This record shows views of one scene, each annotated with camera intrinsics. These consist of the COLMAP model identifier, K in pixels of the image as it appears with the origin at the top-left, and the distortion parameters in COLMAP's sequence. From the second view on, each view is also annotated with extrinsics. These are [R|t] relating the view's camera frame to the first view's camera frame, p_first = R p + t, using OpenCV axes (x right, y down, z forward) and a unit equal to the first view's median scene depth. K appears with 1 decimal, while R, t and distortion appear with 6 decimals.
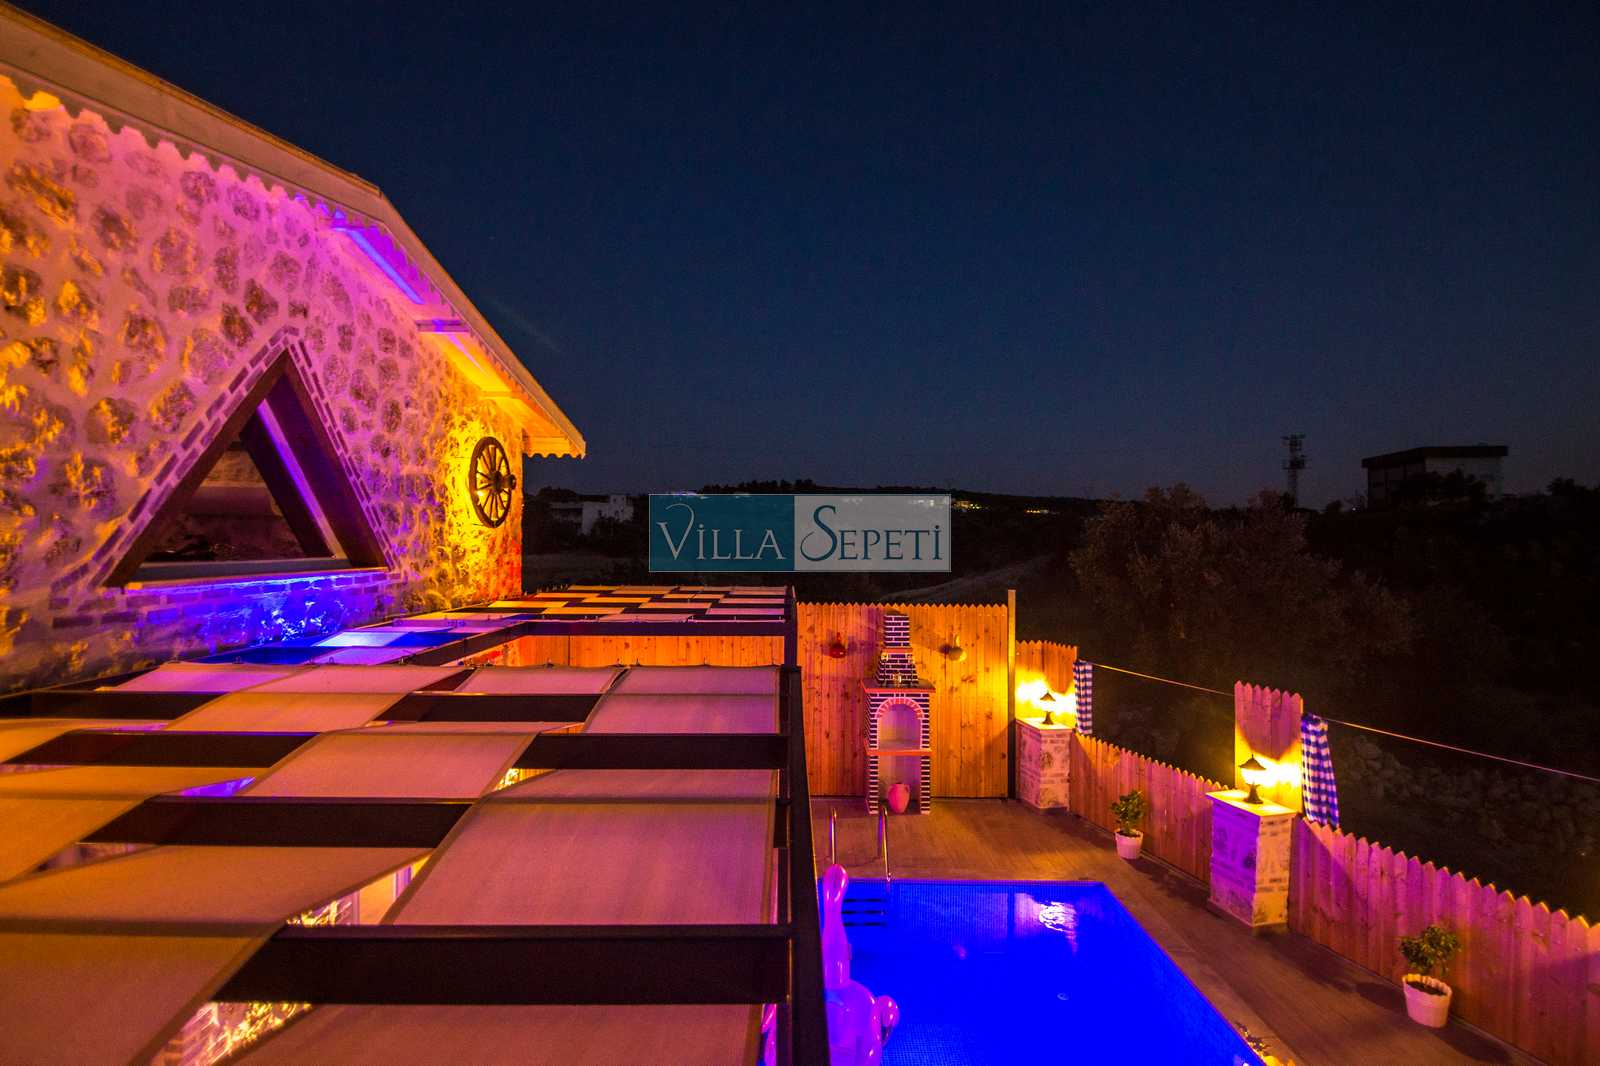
lens RADIAL K [[781.7, 0, 800.0], [0, 781.7, 533.0], [0, 0, 1]] dist [-0.002985, -0.001090]
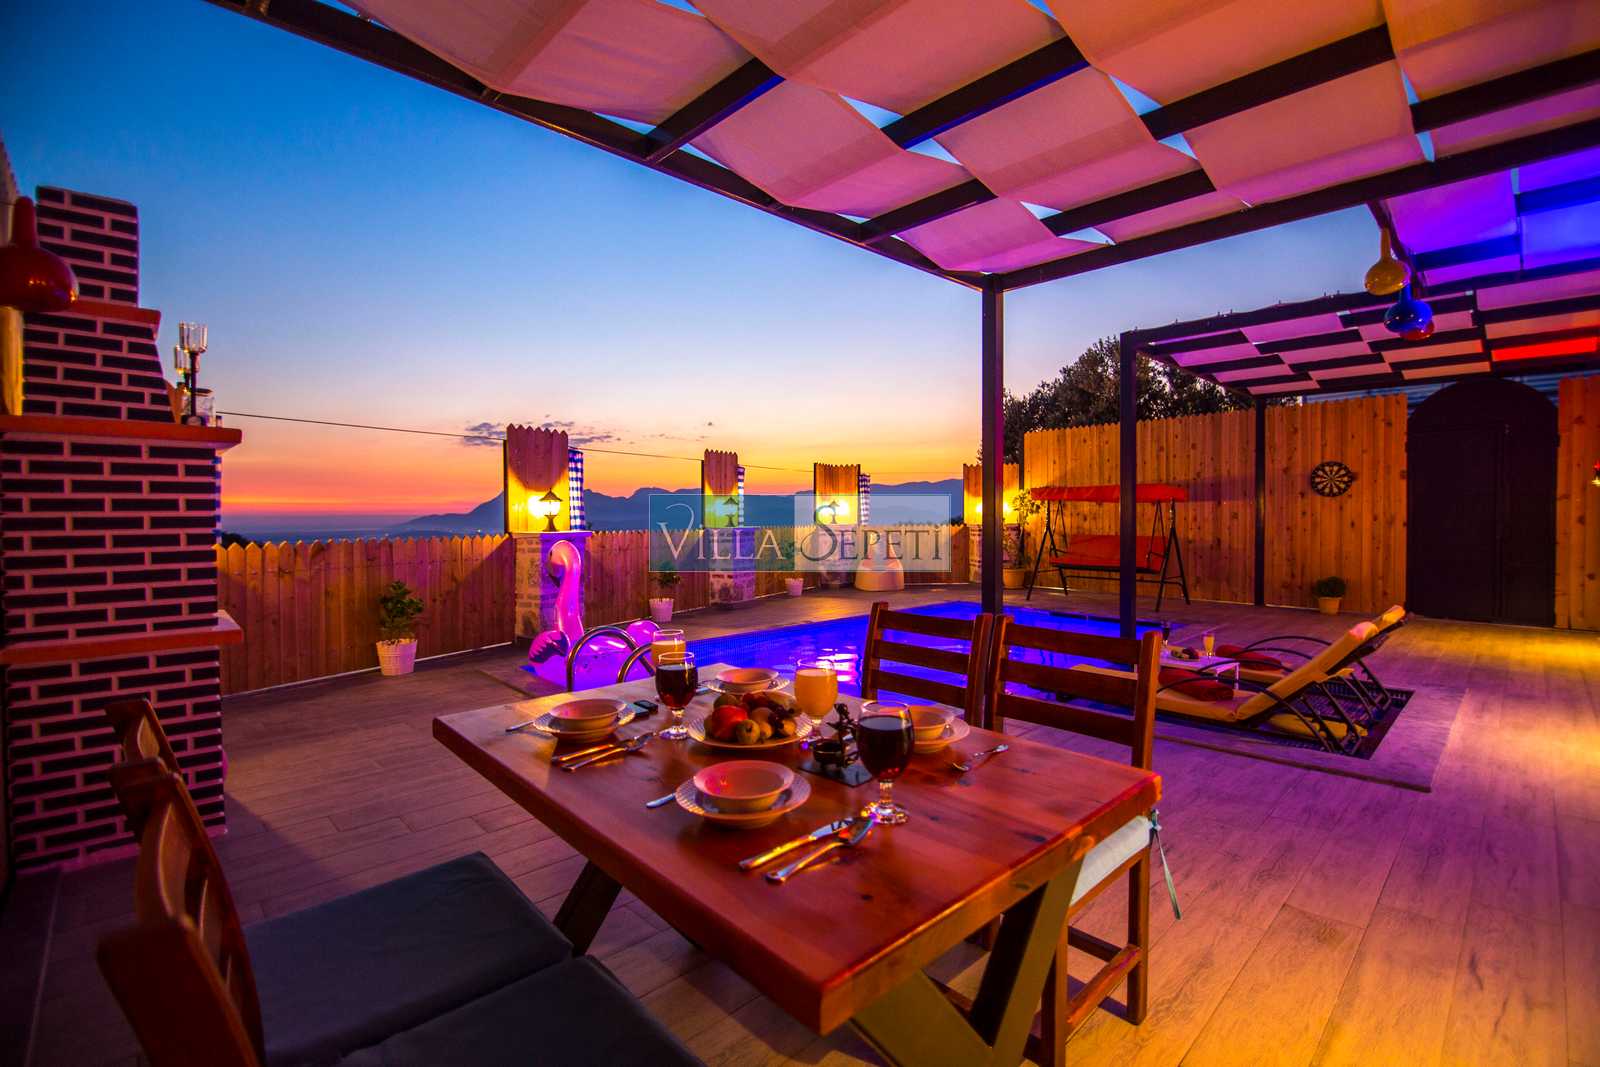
lens RADIAL K [[716.2, 0, 803.4], [0, 716.2, 526.8], [0, 0, 1]] dist [-0.001336, -0.010913]
pose [[-0.687598, -0.014805, 0.725941, -0.502952], [-0.008518, 0.999888, 0.012324, 0.431536], [-0.726042, 0.002290, -0.687647, 1.912334]]
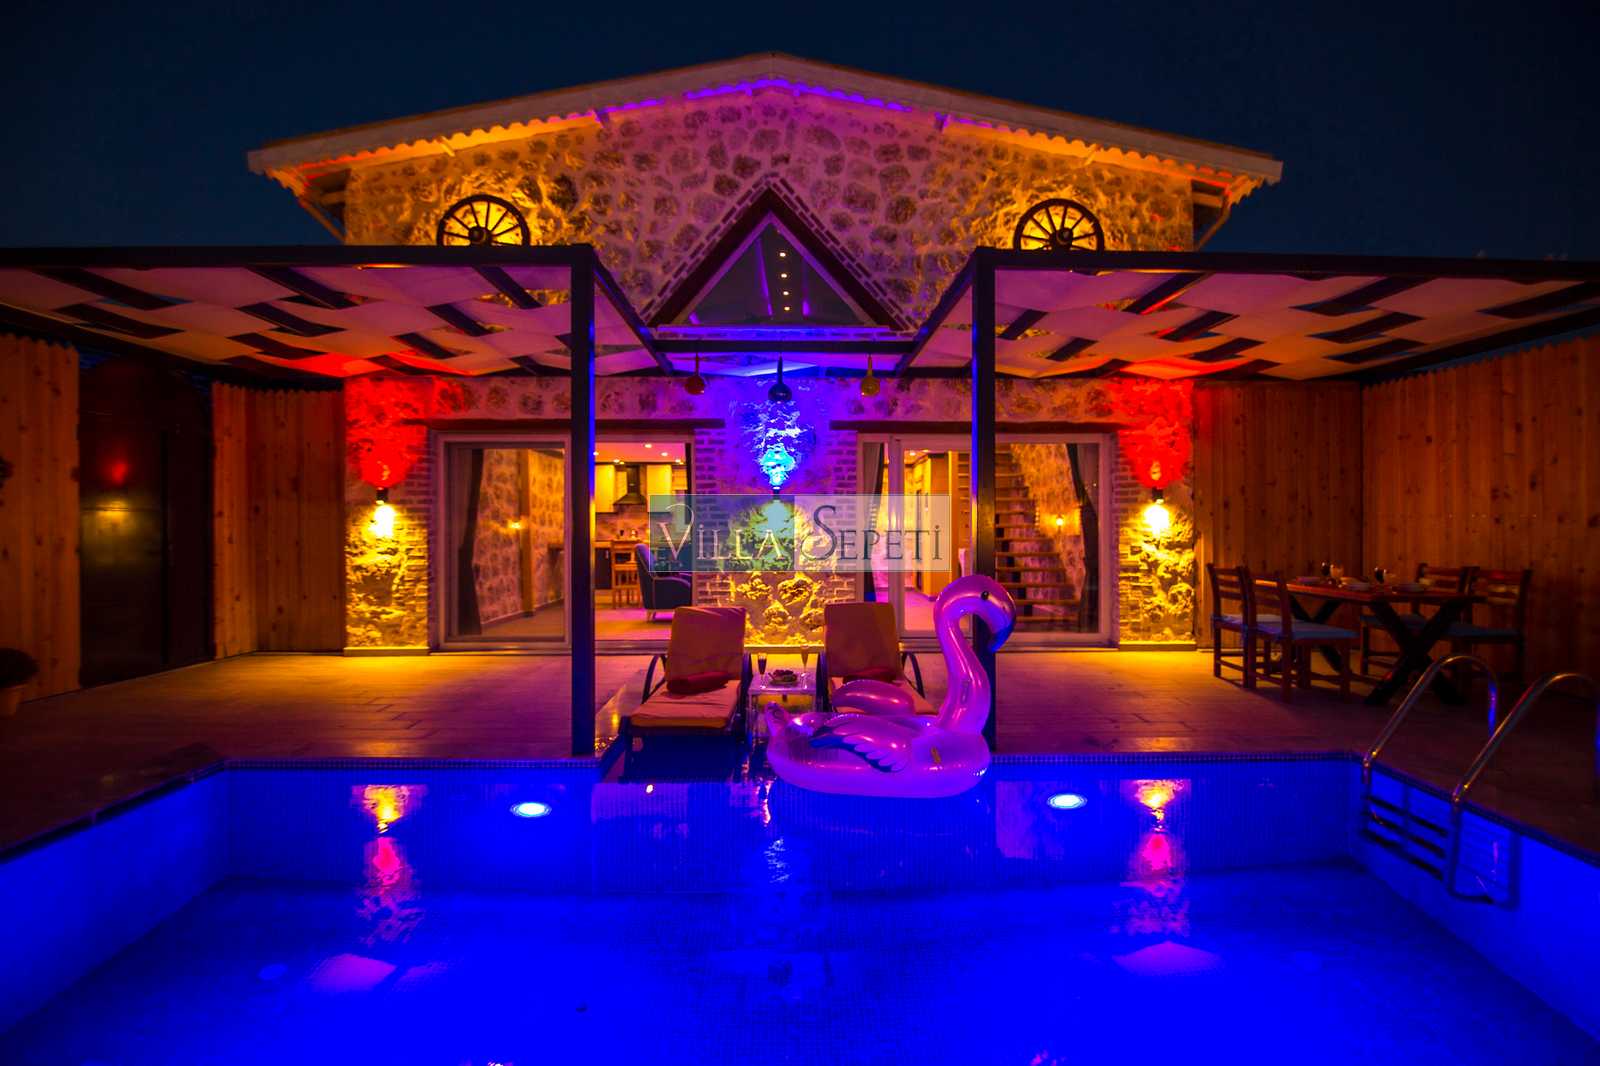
lens RADIAL K [[750.2, 0, 803.2], [0, 750.2, 526.3], [0, 0, 1]] dist [0.000740, -0.012692]
pose [[0.011844, -0.003836, -0.999922, 0.792378], [0.013555, 0.999901, -0.003675, 0.418654], [0.999838, -0.013510, 0.011895, 0.918193]]
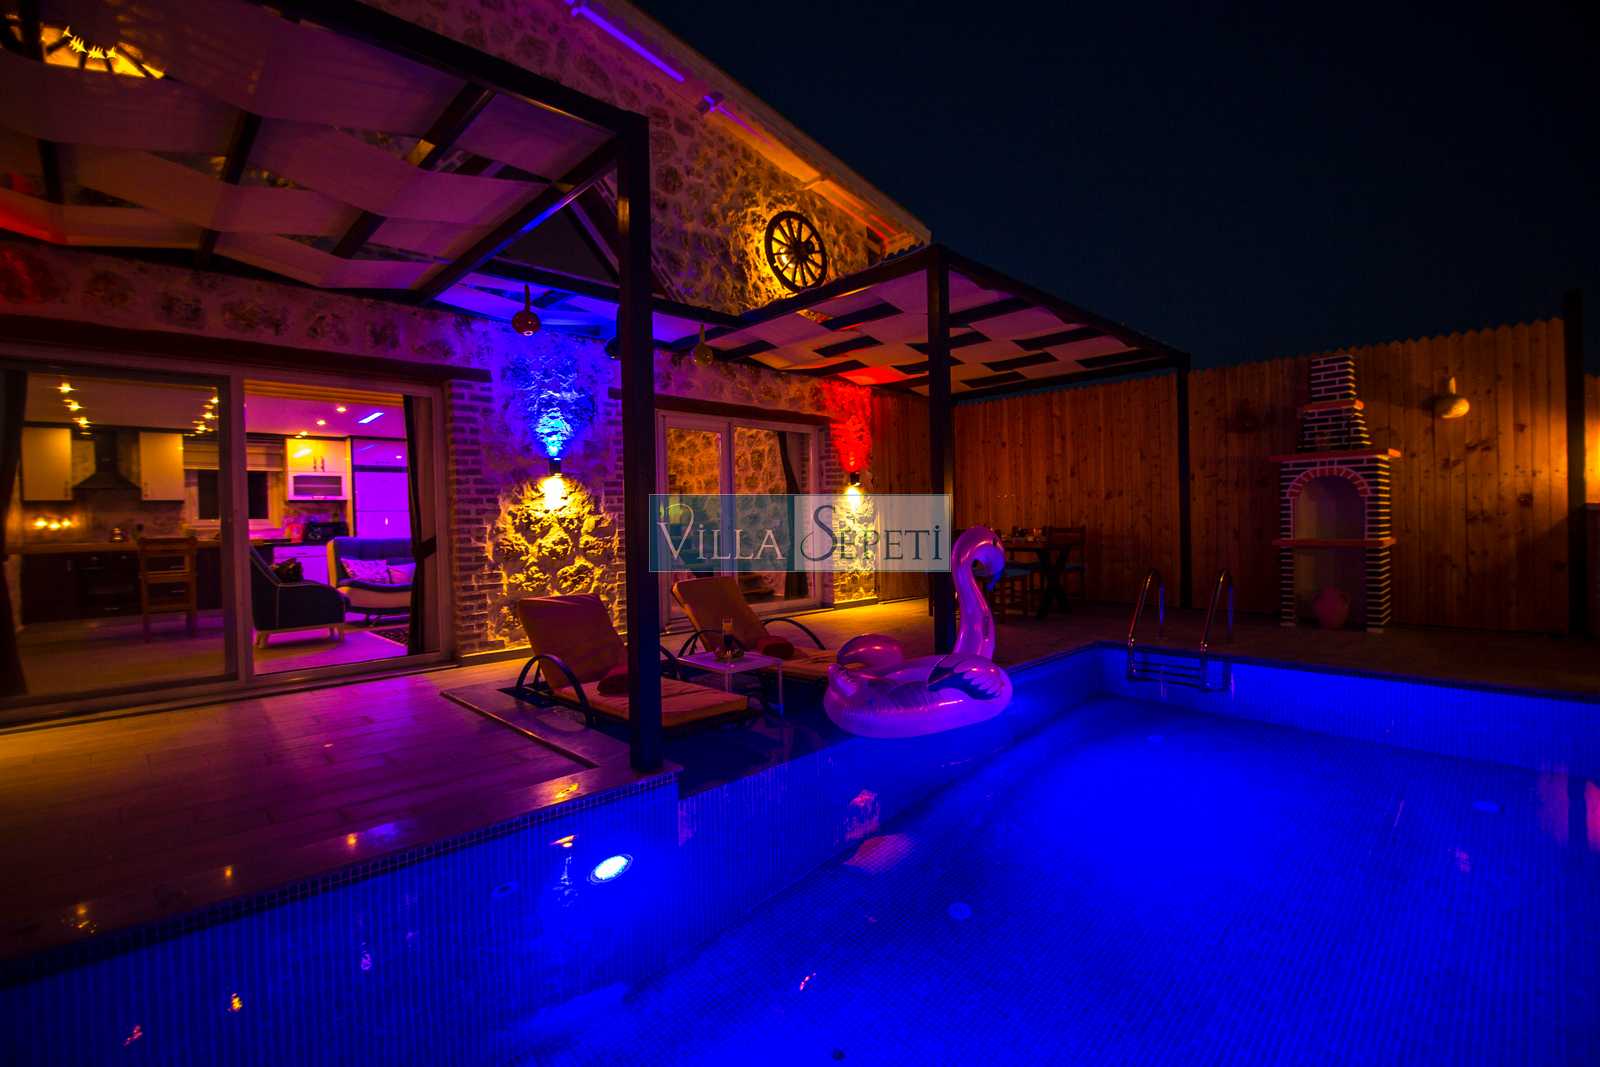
lens RADIAL K [[716.2, 0, 803.4], [0, 716.2, 526.8], [0, 0, 1]] dist [-0.001336, -0.010913]
pose [[0.687945, -0.015231, -0.725603, 0.502924], [0.035308, 0.999298, 0.012500, 0.448530], [0.724904, -0.034218, 0.688000, 0.391184]]
